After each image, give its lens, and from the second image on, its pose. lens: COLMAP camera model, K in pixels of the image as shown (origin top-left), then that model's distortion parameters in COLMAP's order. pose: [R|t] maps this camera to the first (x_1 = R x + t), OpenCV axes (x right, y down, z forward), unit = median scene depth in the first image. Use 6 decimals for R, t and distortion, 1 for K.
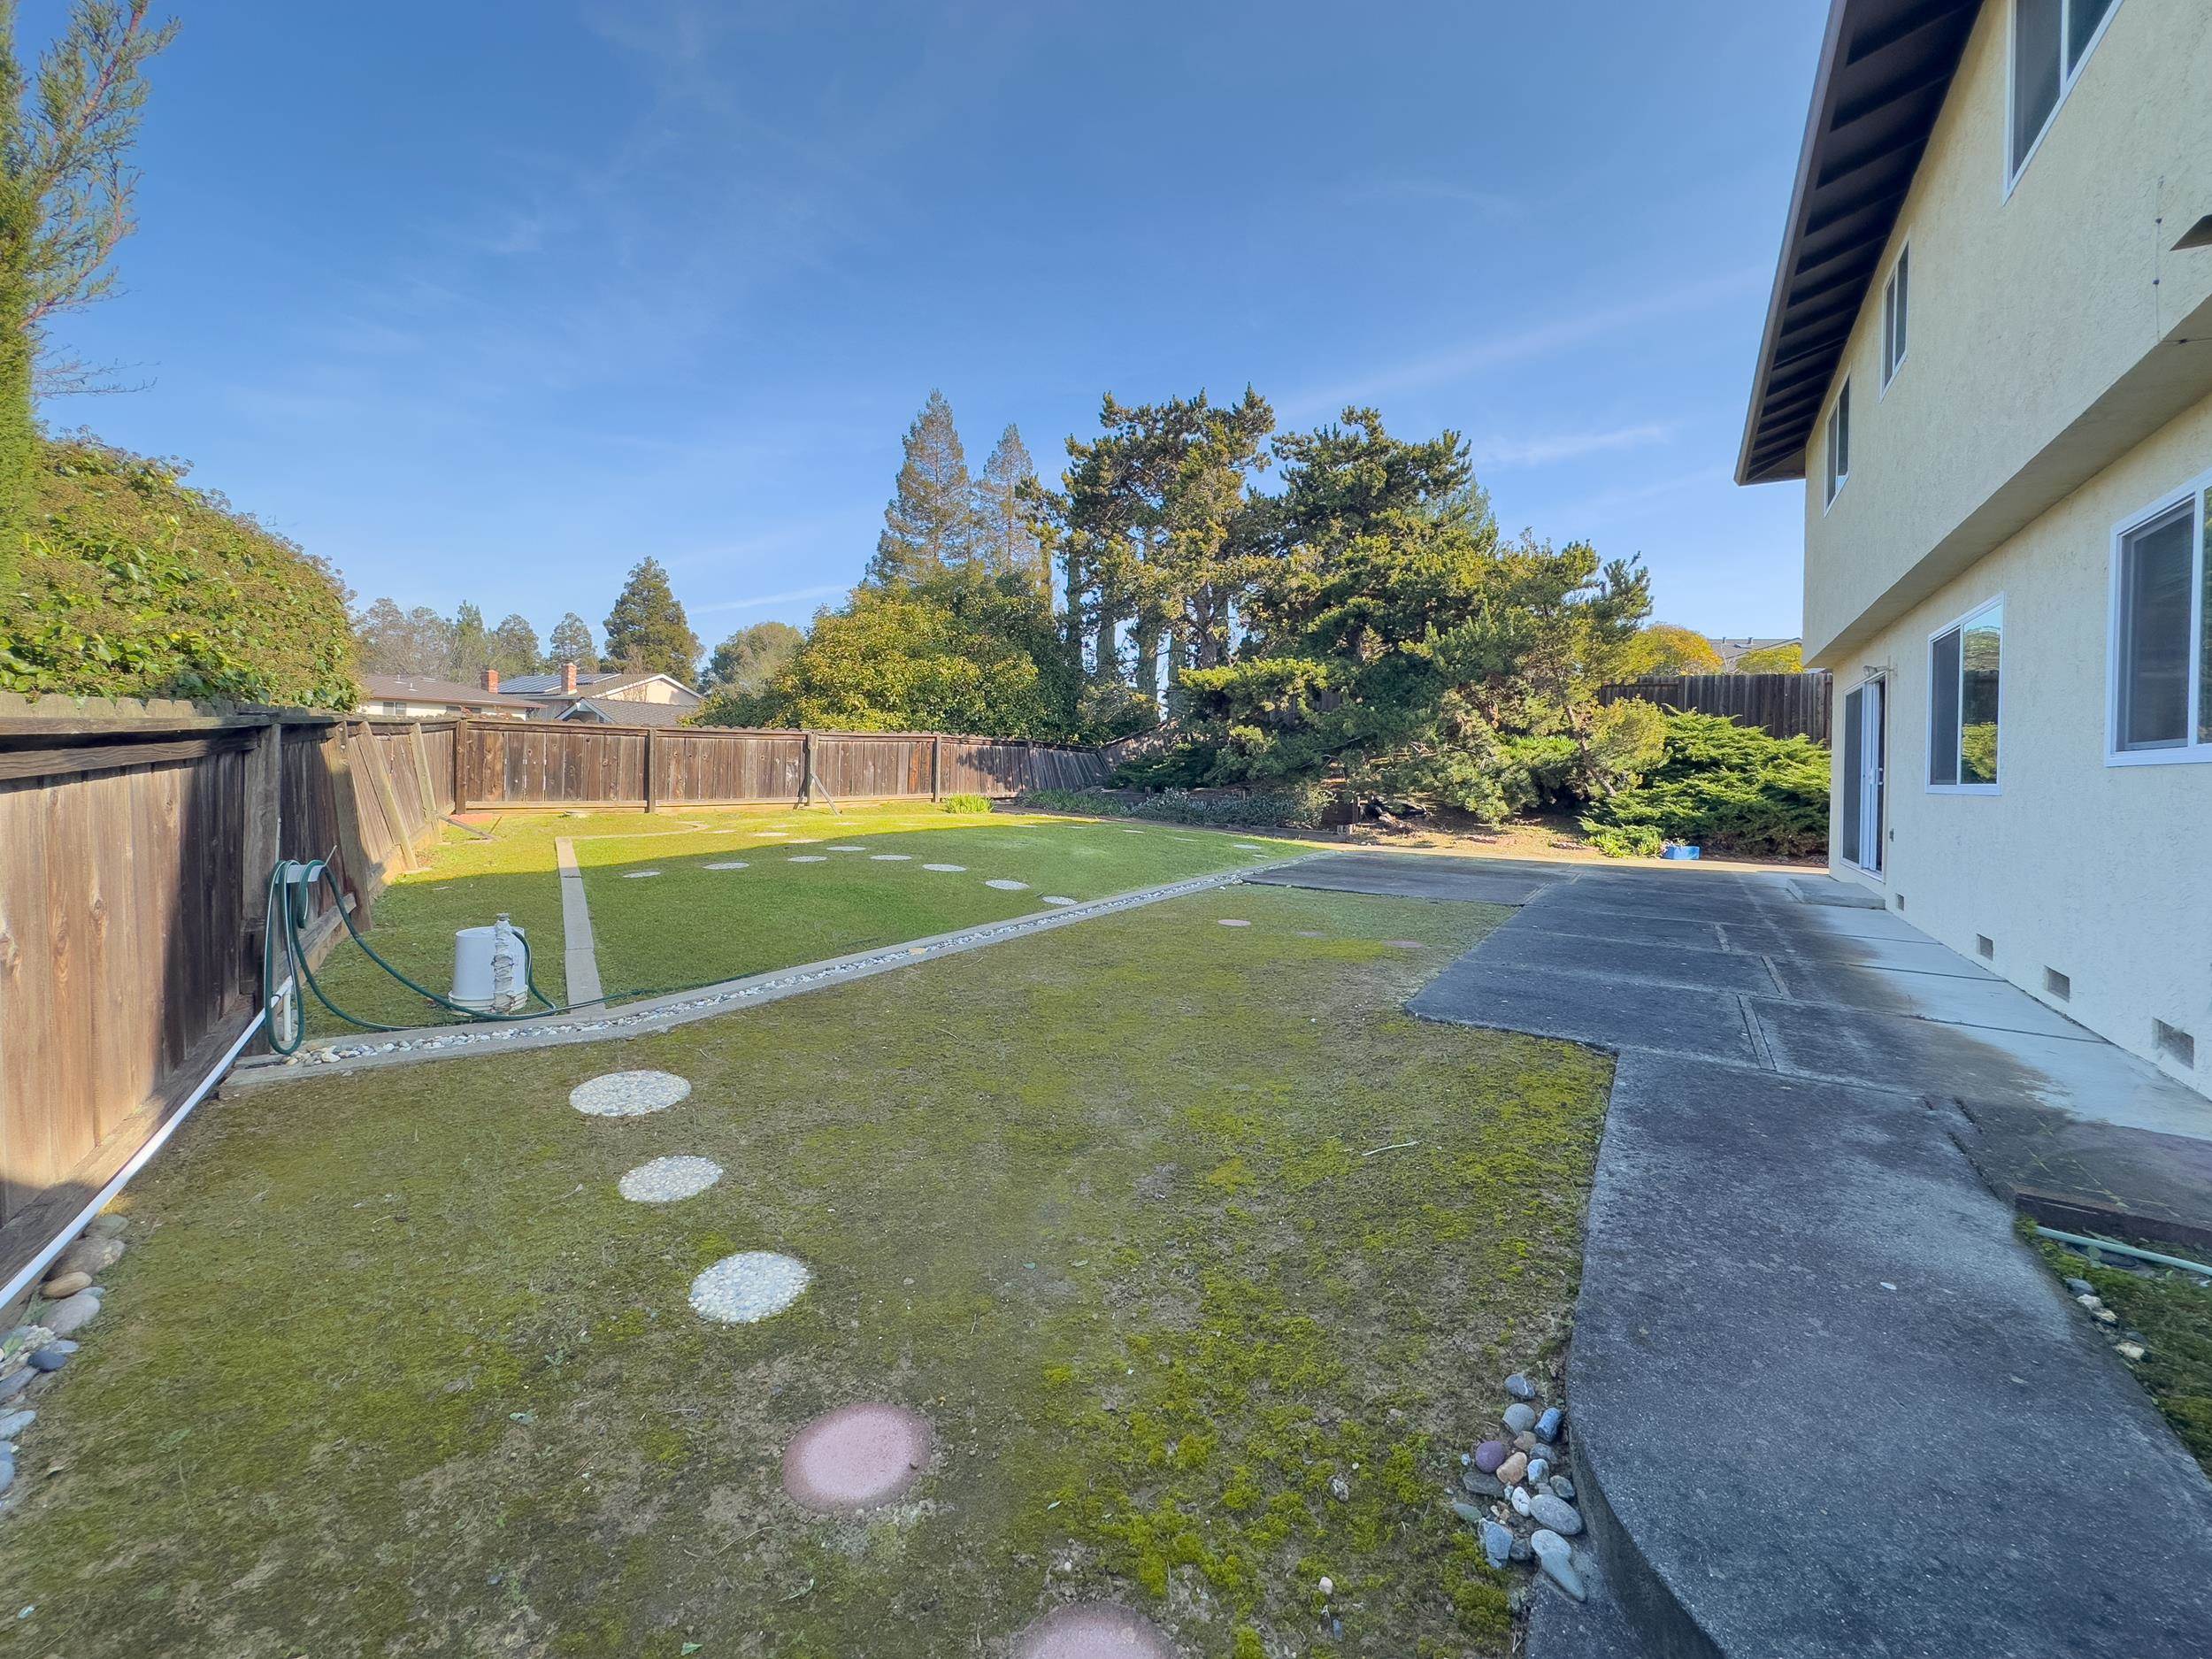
lens RADIAL K [[879.5, 0, 1072.4], [0, 879.5, 742.1], [0, 0, 1]] dist [0.001365, 0.000019]
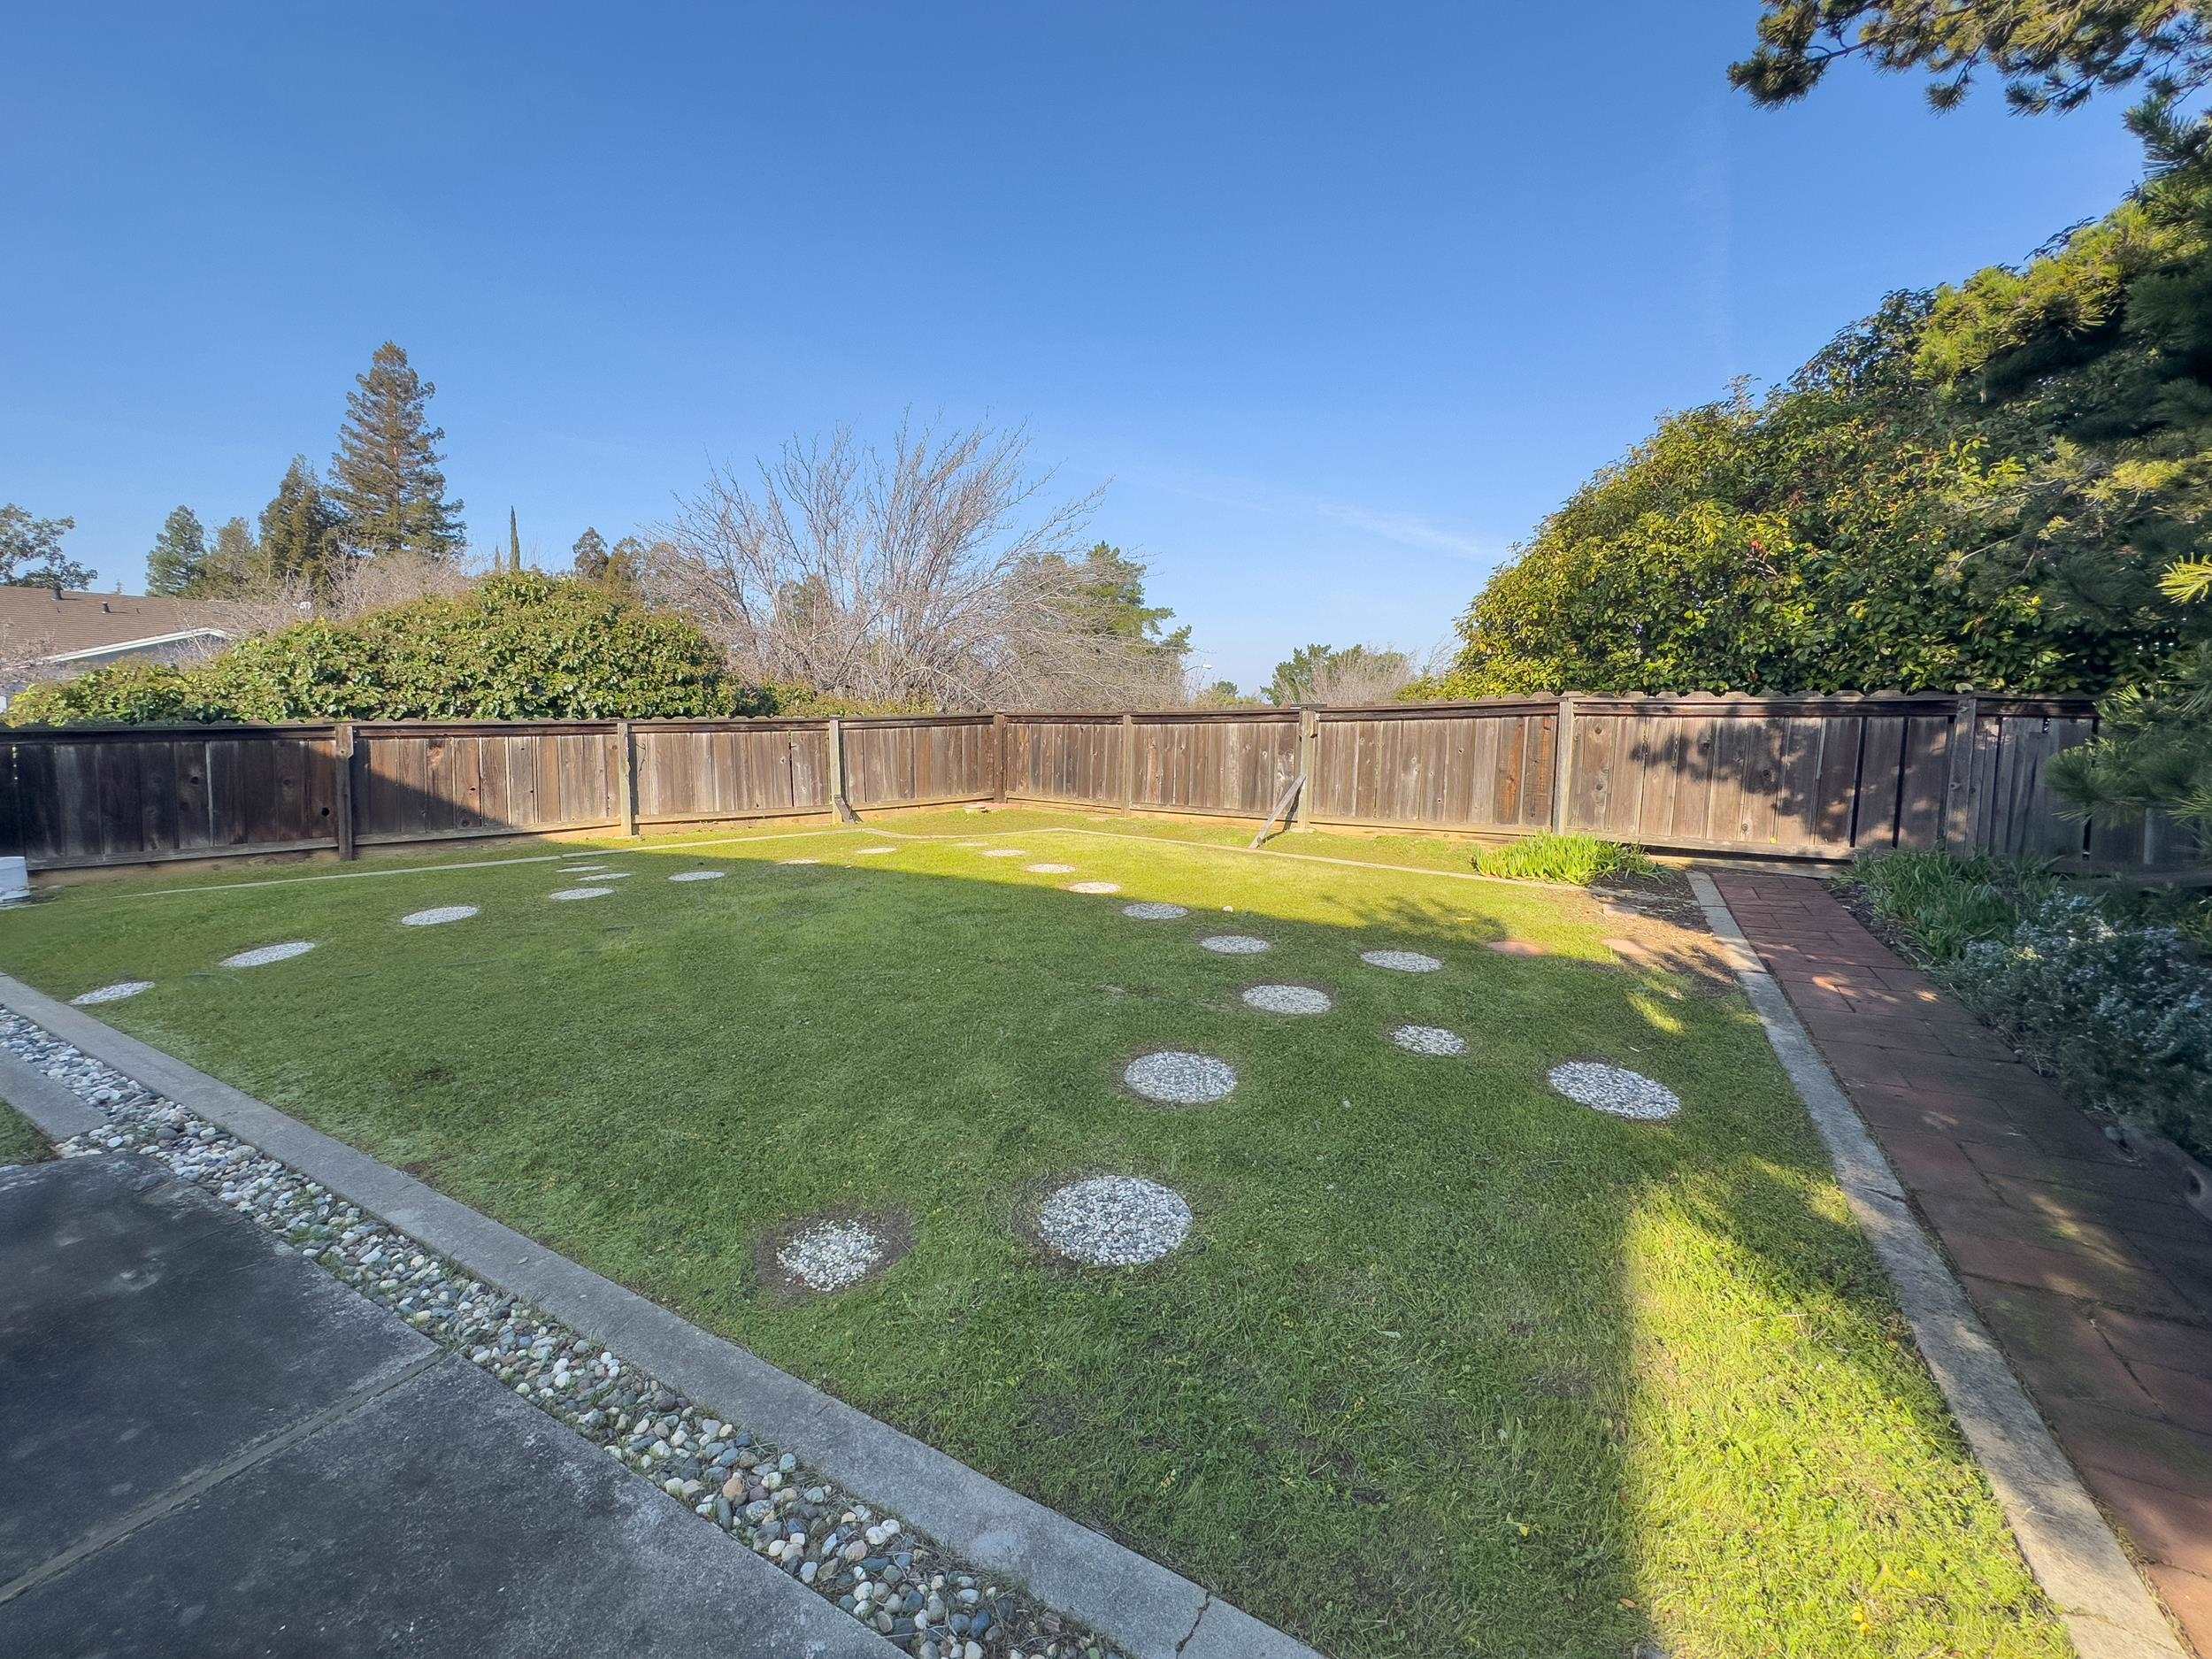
lens RADIAL K [[879.5, 0, 1091.3], [0, 879.5, 793.3], [0, 0, 1]] dist [0.001365, 0.000019]
pose [[0.096087, 0.050134, -0.994110, 0.348710], [0.018679, 0.998464, 0.052159, 0.014917], [0.995198, -0.023581, 0.095003, 0.879940]]
